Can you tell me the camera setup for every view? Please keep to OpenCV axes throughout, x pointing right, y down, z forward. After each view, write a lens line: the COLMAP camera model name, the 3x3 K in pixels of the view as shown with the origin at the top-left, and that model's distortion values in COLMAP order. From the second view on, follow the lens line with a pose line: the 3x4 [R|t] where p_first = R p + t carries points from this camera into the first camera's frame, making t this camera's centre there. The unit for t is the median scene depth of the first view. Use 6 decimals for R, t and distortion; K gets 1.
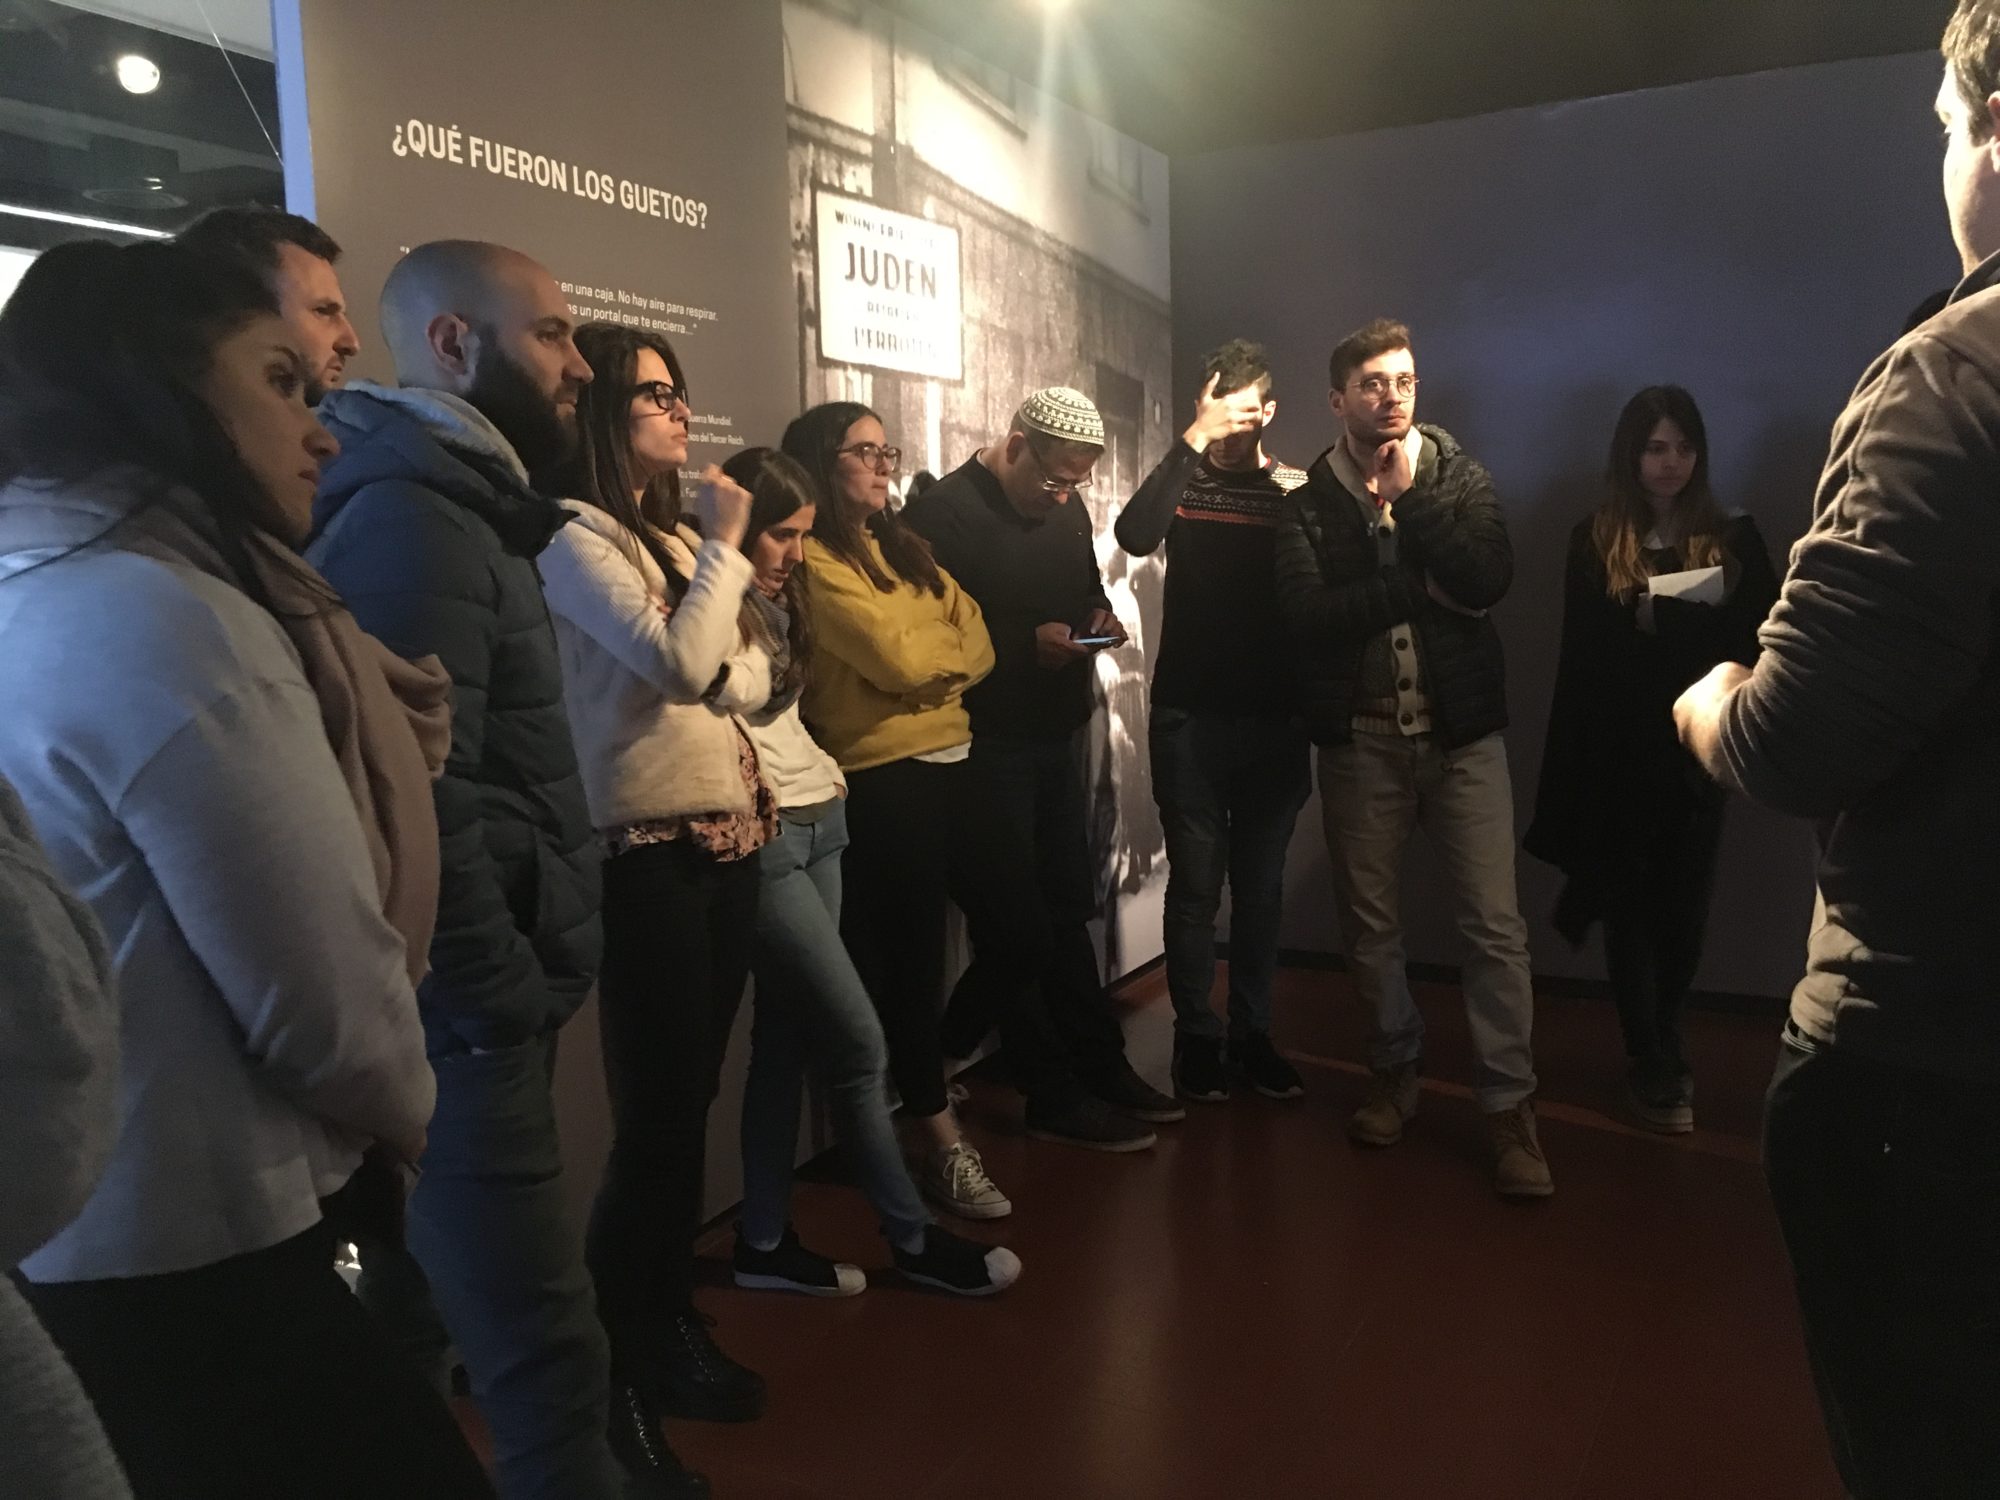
lens RADIAL K [[1697.5, 0, 986.0], [0, 1697.5, 758.5], [0, 0, 1]] dist [0.082896, -0.102431]
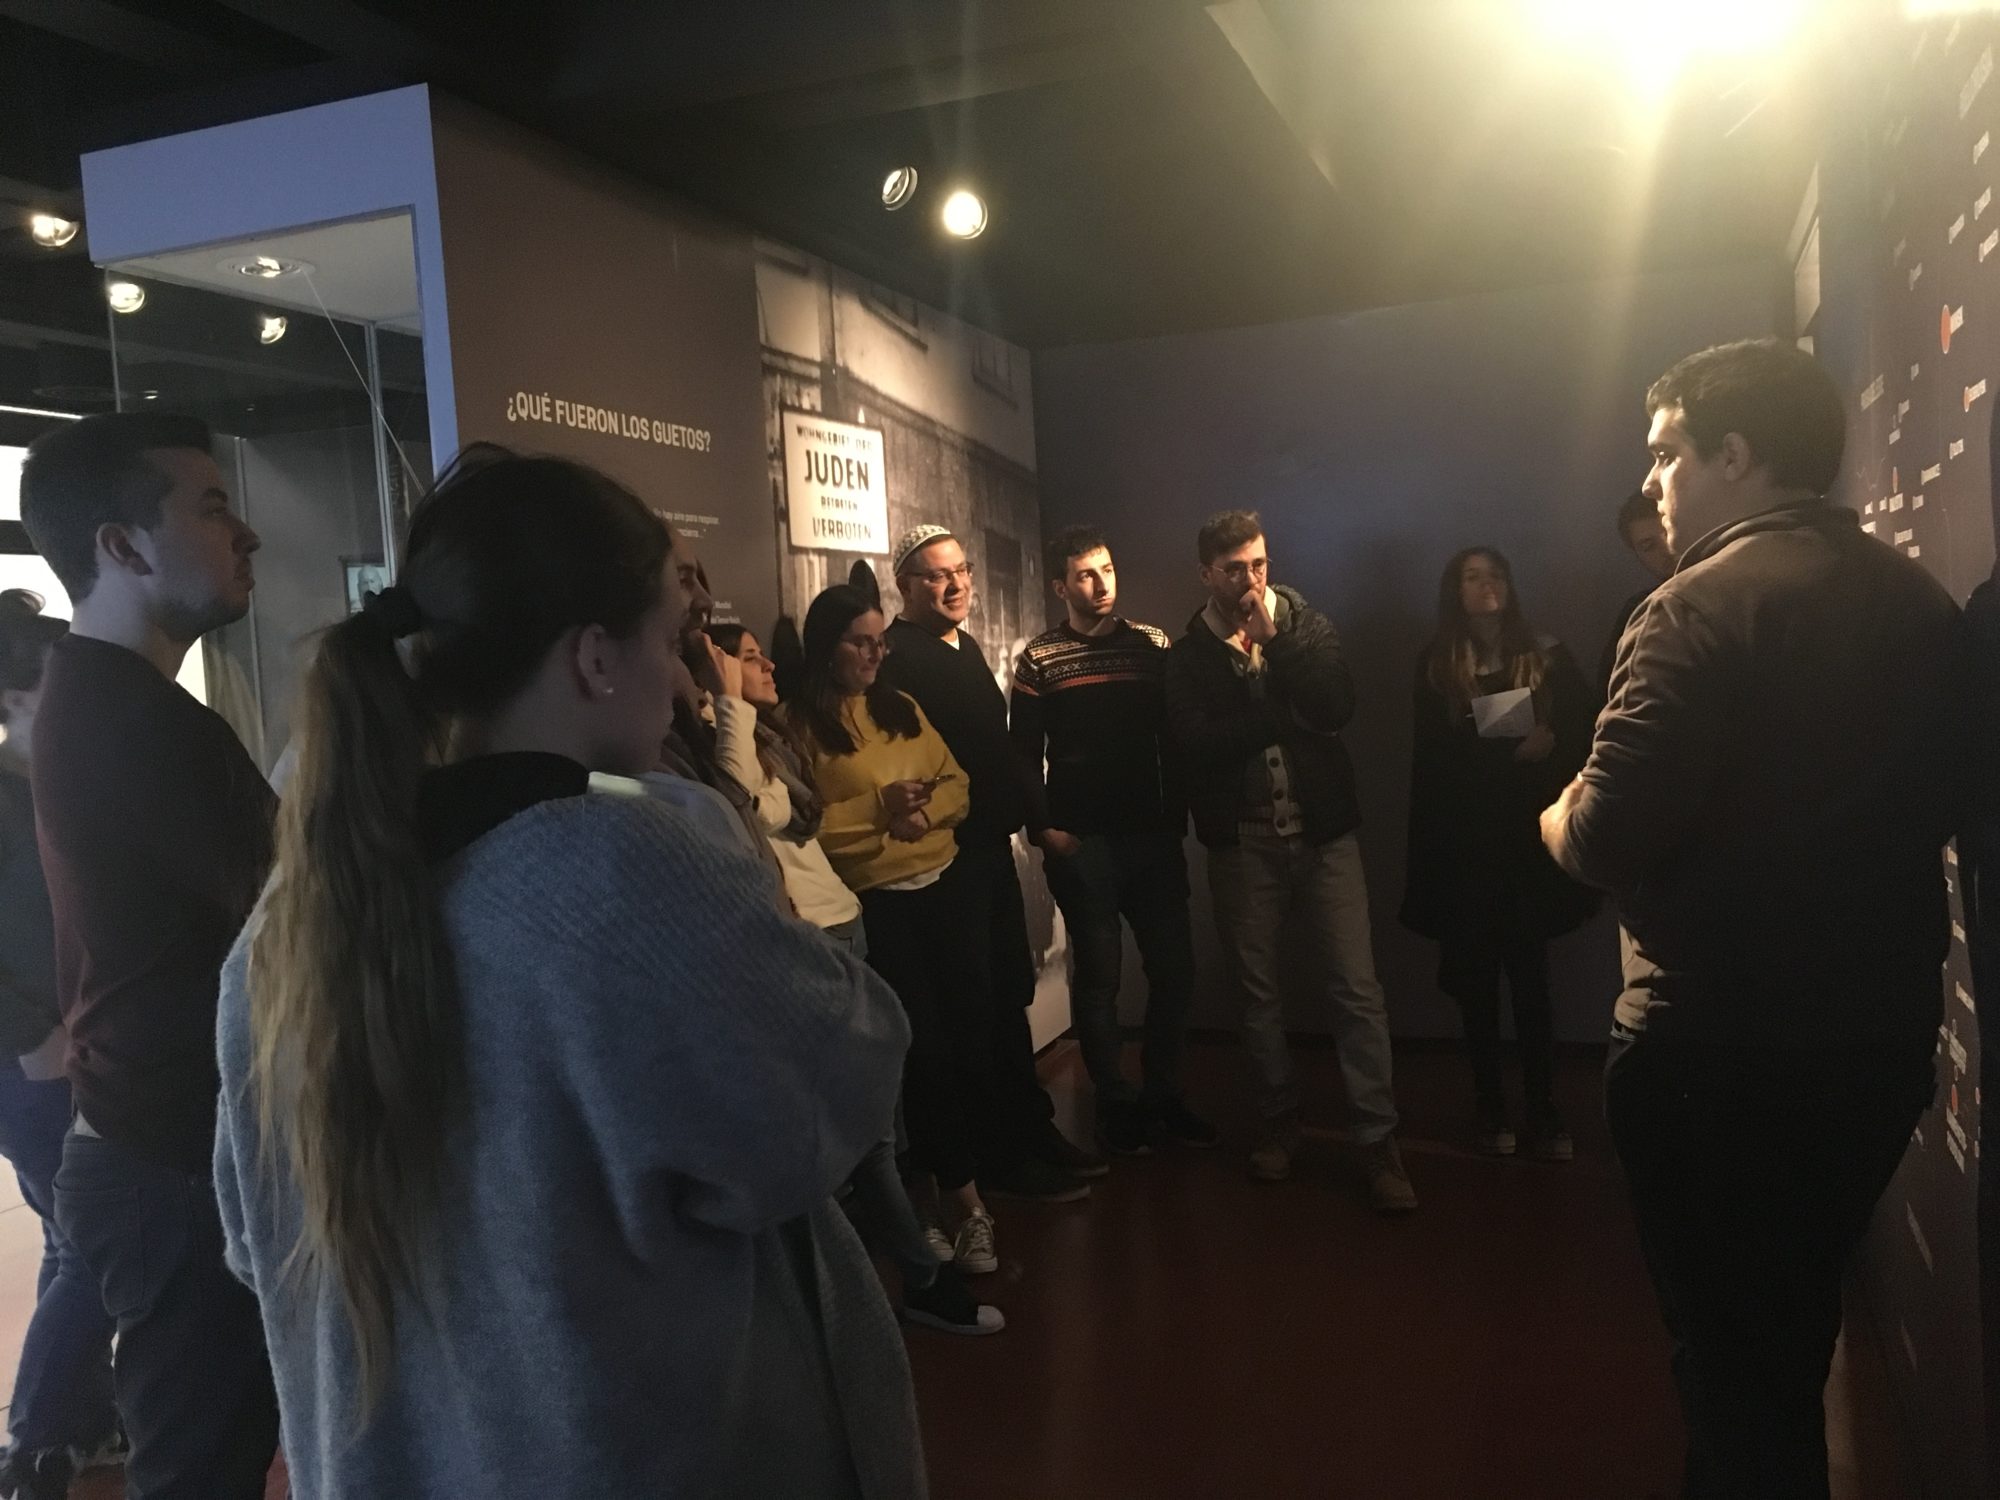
lens RADIAL K [[1697.5, 0, 986.0], [0, 1697.5, 758.5], [0, 0, 1]] dist [0.082896, -0.102431]
pose [[0.991695, -0.039212, 0.122486, -0.111036], [0.046801, 0.997118, -0.059710, -0.007435], [-0.119791, 0.064947, 0.990672, -0.192724]]
